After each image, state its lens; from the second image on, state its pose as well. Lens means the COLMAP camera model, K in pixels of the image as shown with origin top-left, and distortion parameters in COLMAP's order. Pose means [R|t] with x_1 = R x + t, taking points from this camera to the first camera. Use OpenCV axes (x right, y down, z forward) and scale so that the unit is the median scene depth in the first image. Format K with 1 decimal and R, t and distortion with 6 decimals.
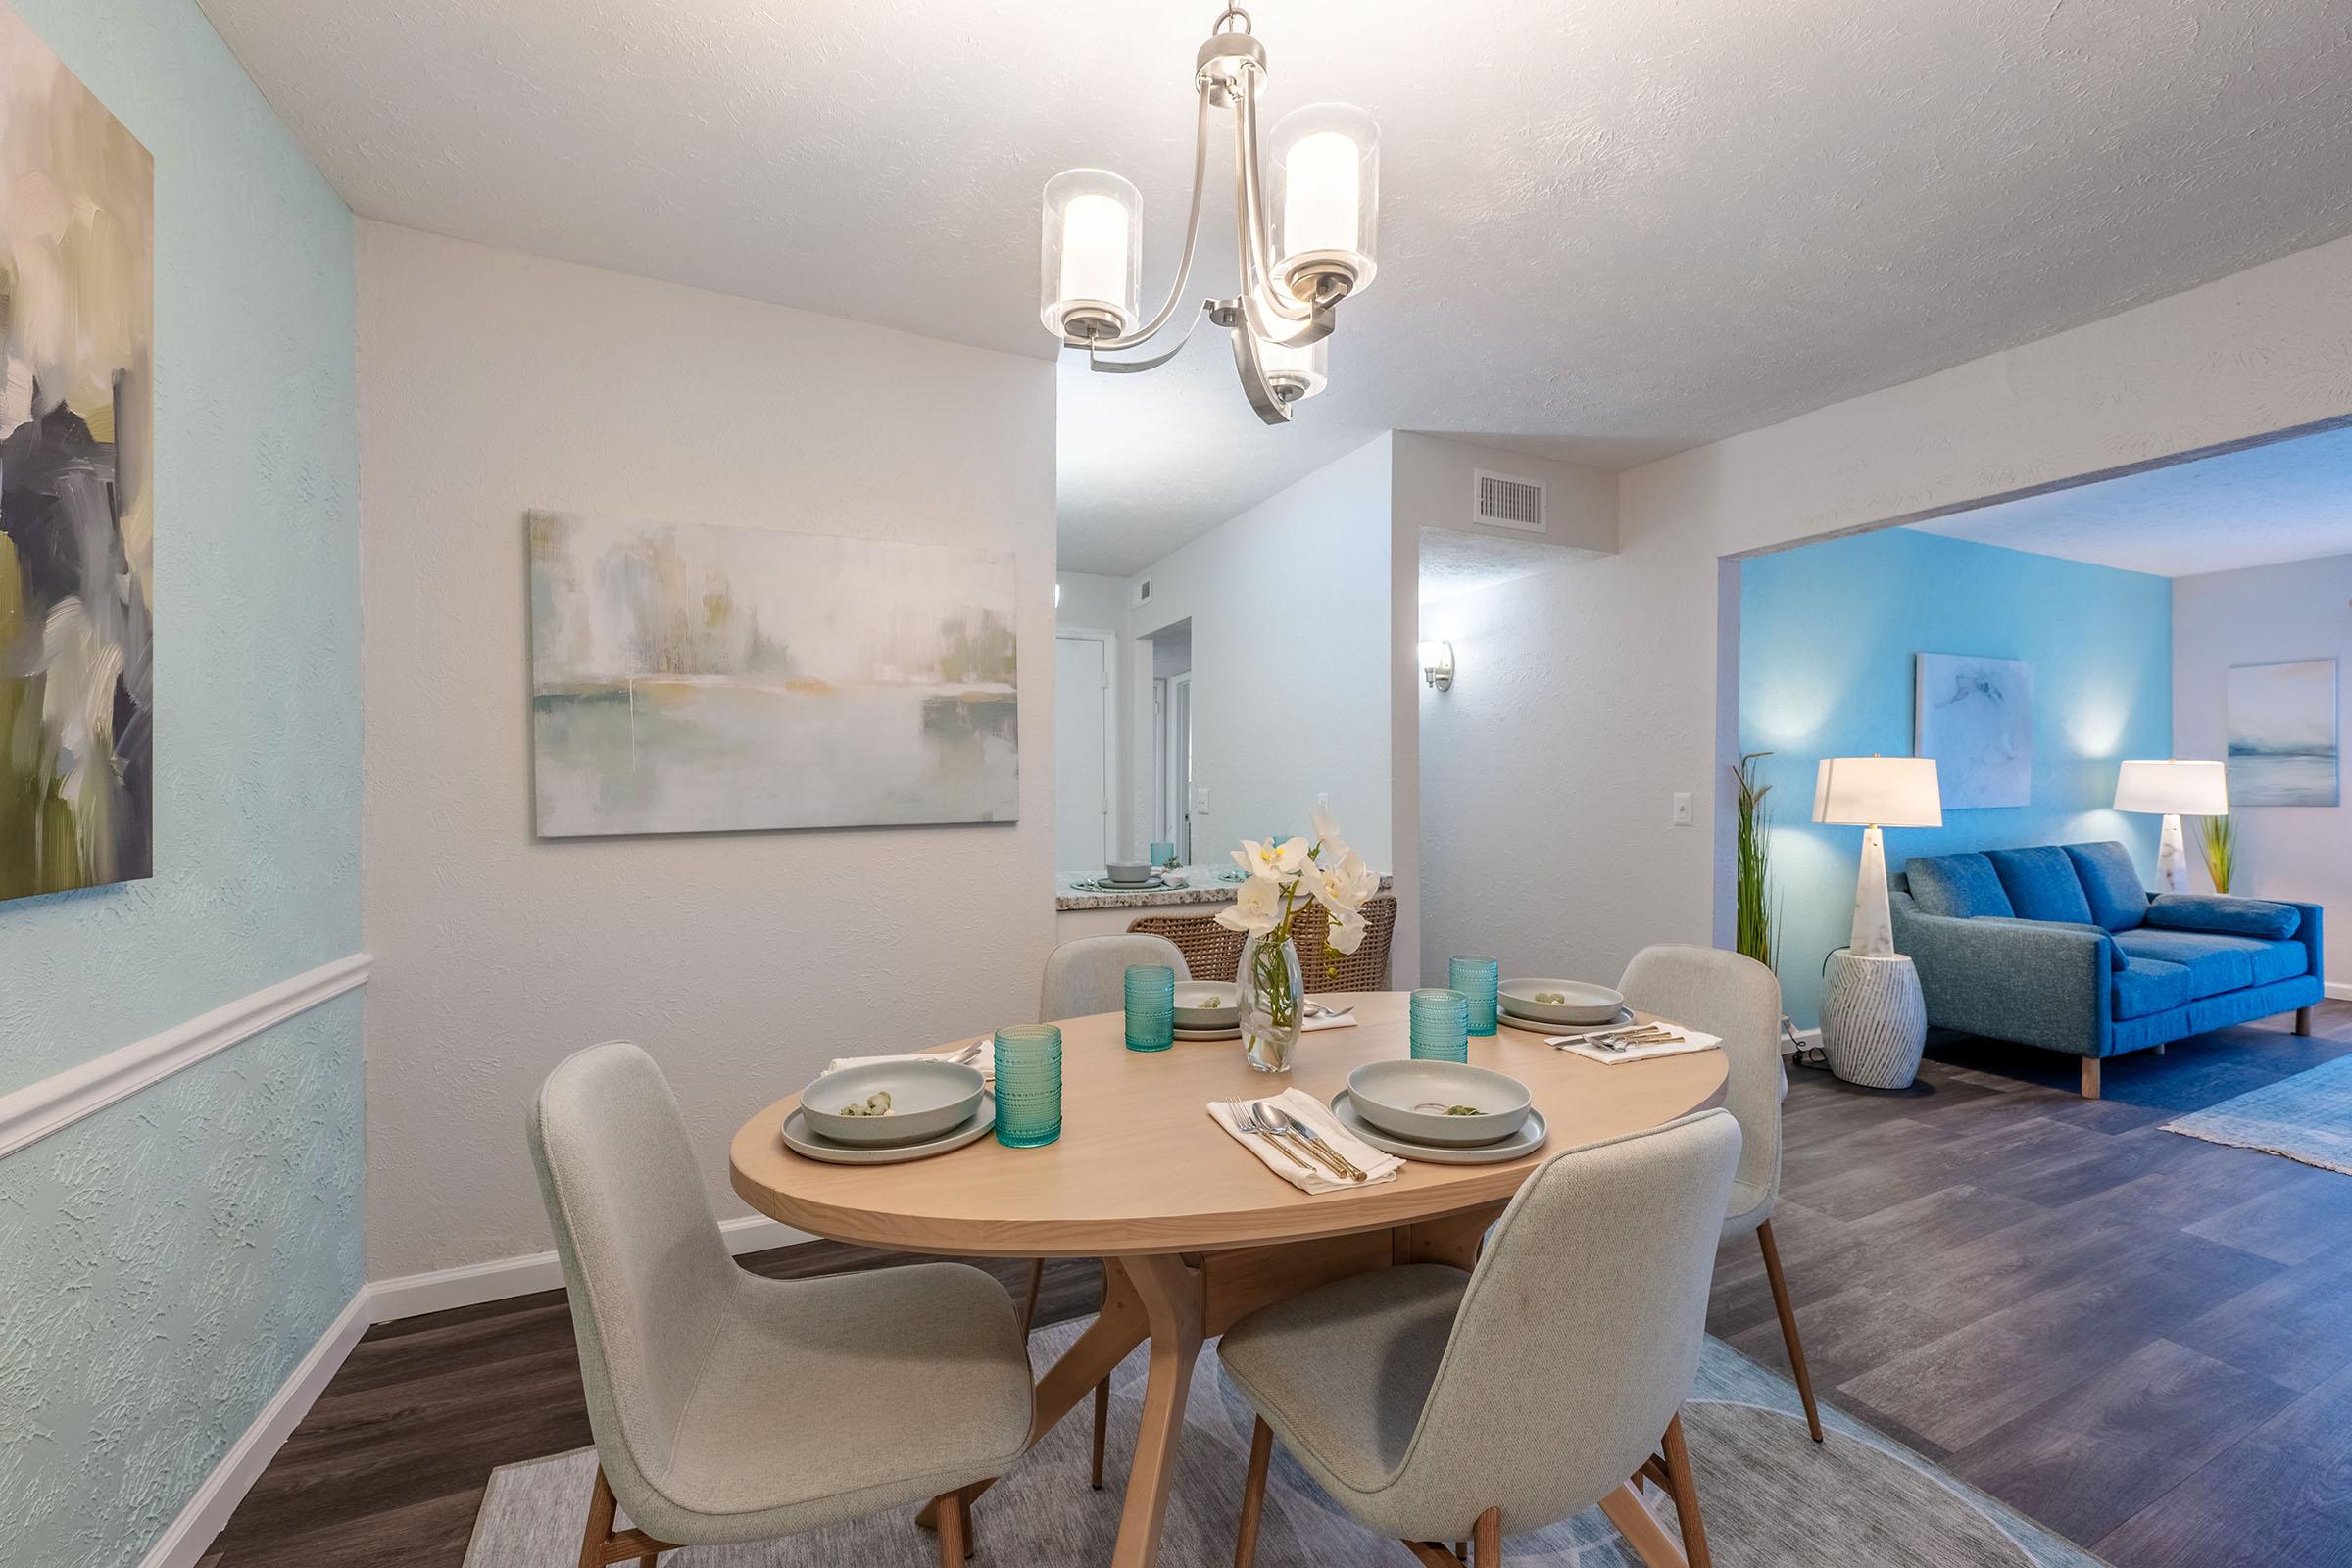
lens RADIAL K [[924.1, 0, 1192.2], [0, 924.1, 782.7], [0, 0, 1]] dist [-0.000189, 0.000441]
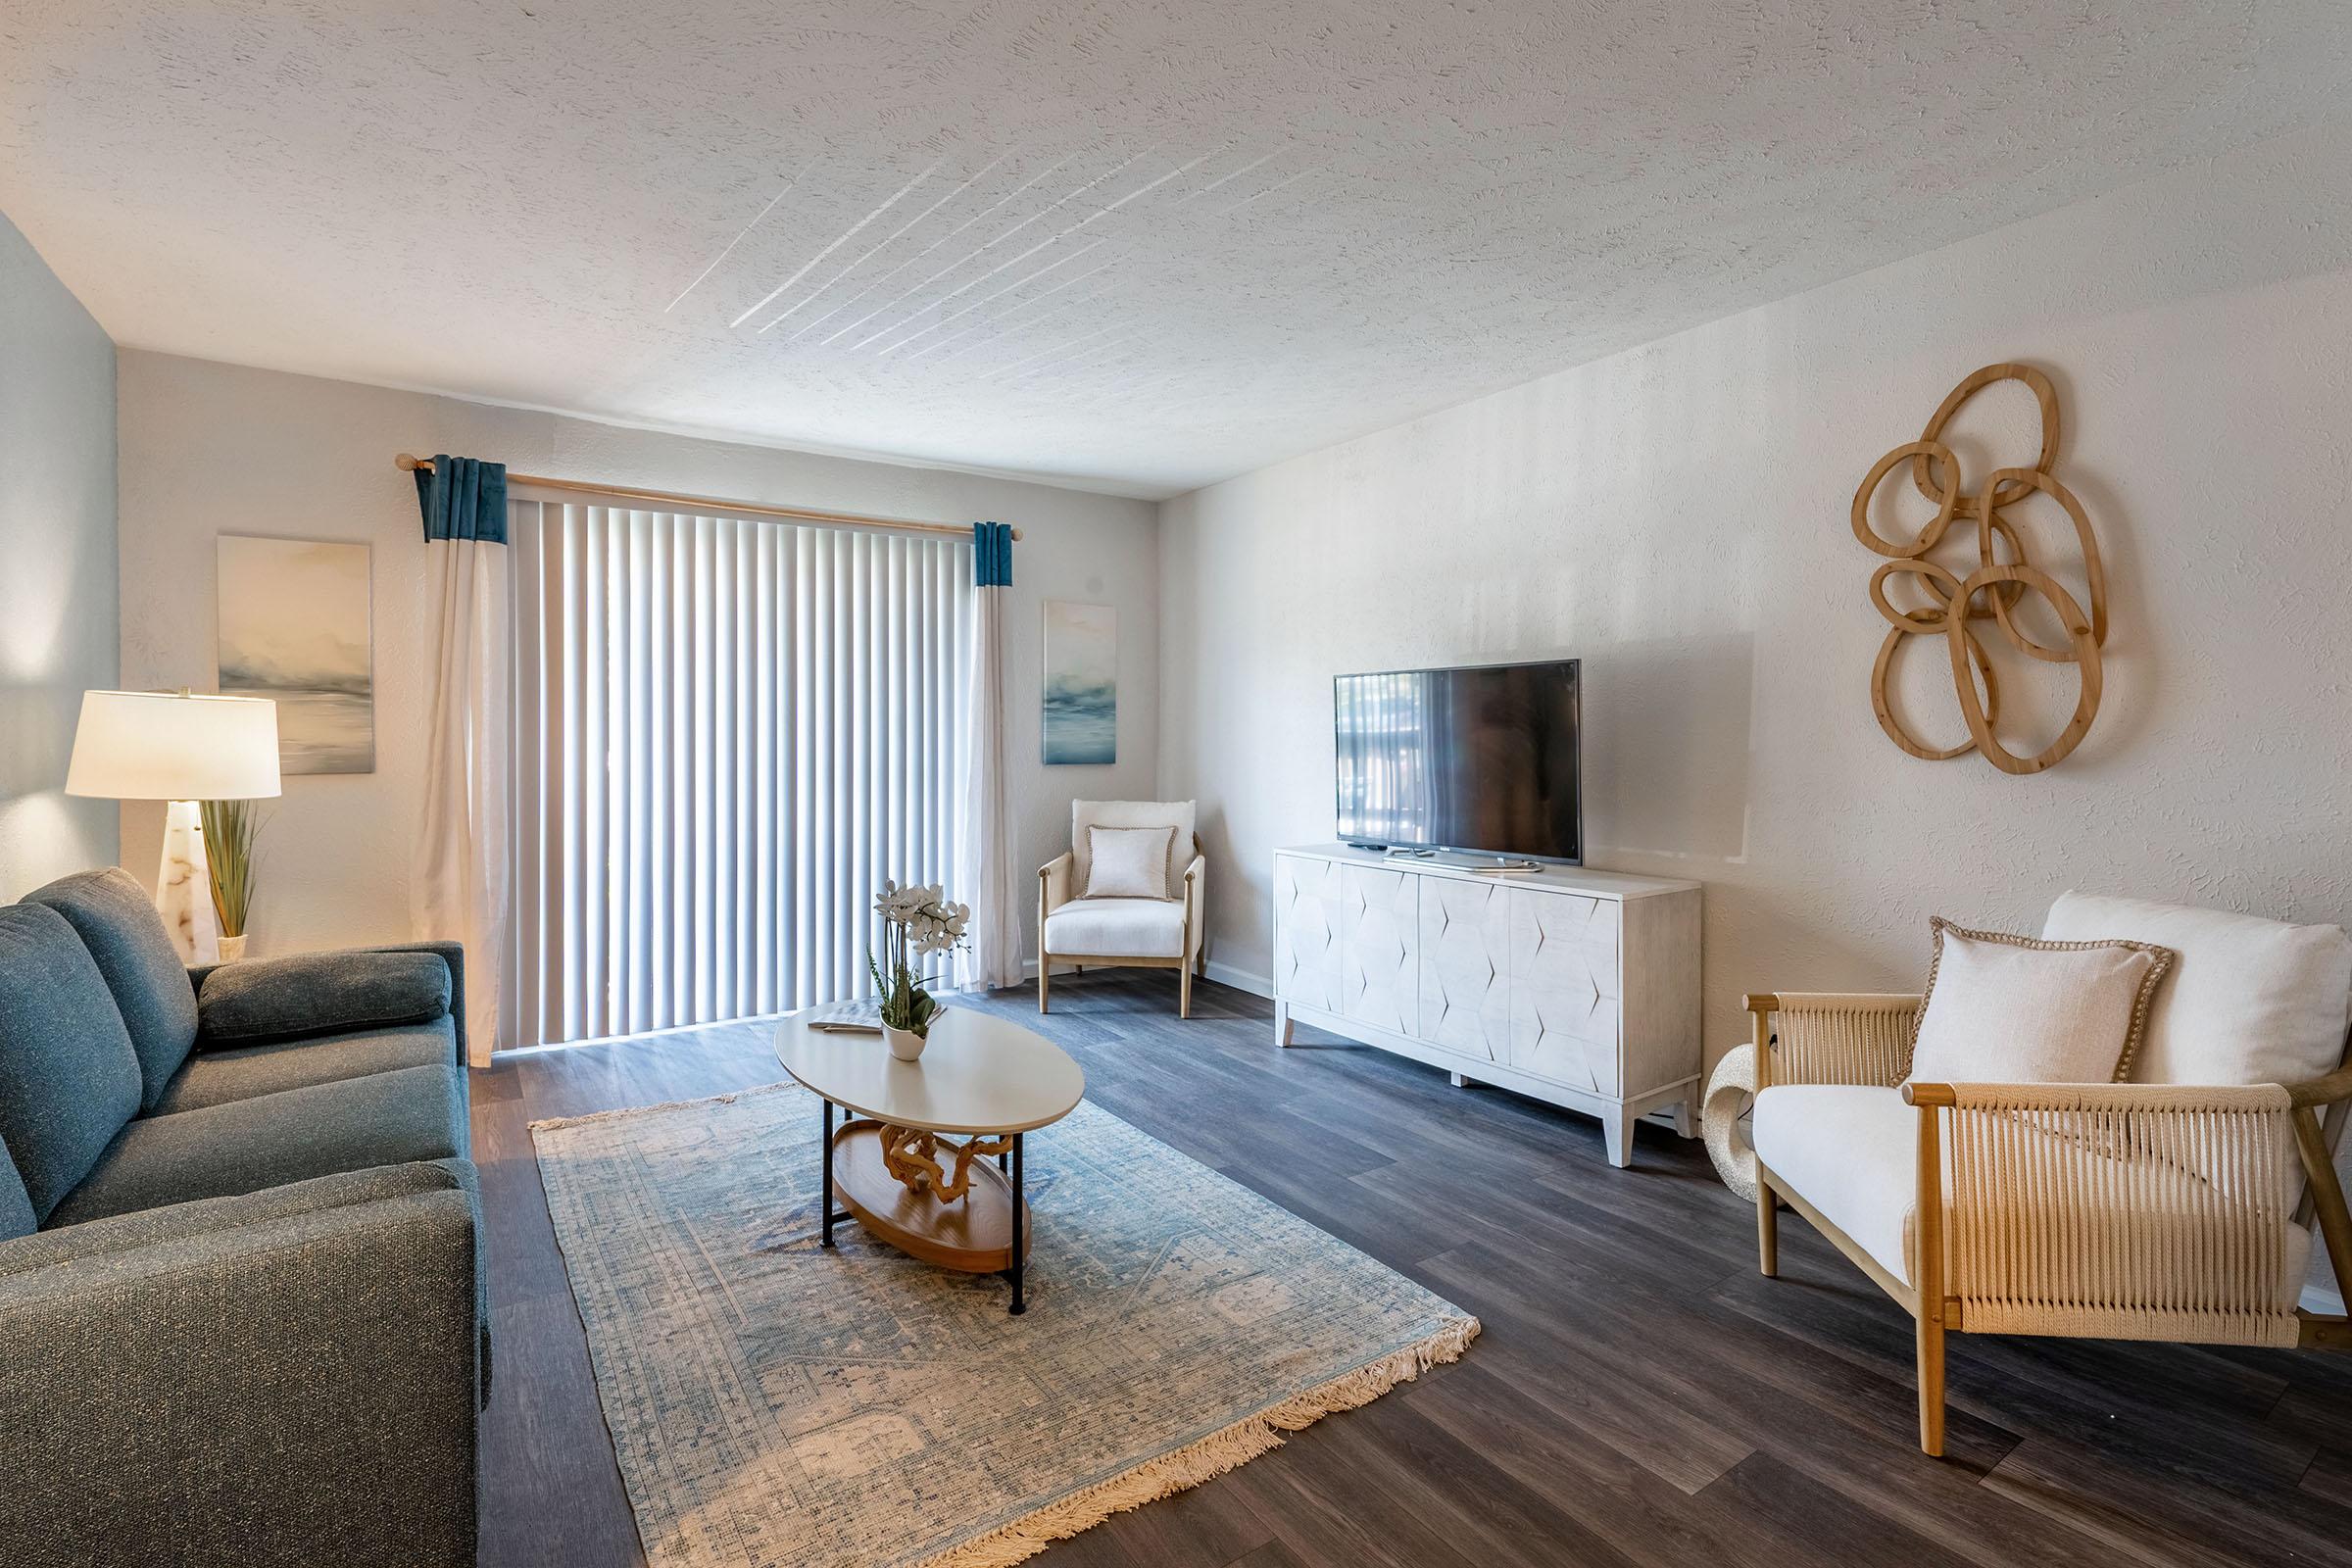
lens RADIAL K [[1082.1, 0, 1209.7], [0, 1082.1, 750.0], [0, 0, 1]] dist [0.000223, 0.000500]
pose [[-0.175371, -0.011211, 0.984439, 0.834336], [-0.002925, 0.999937, 0.010867, -0.000642], [-0.984498, -0.000974, -0.175392, 1.202958]]
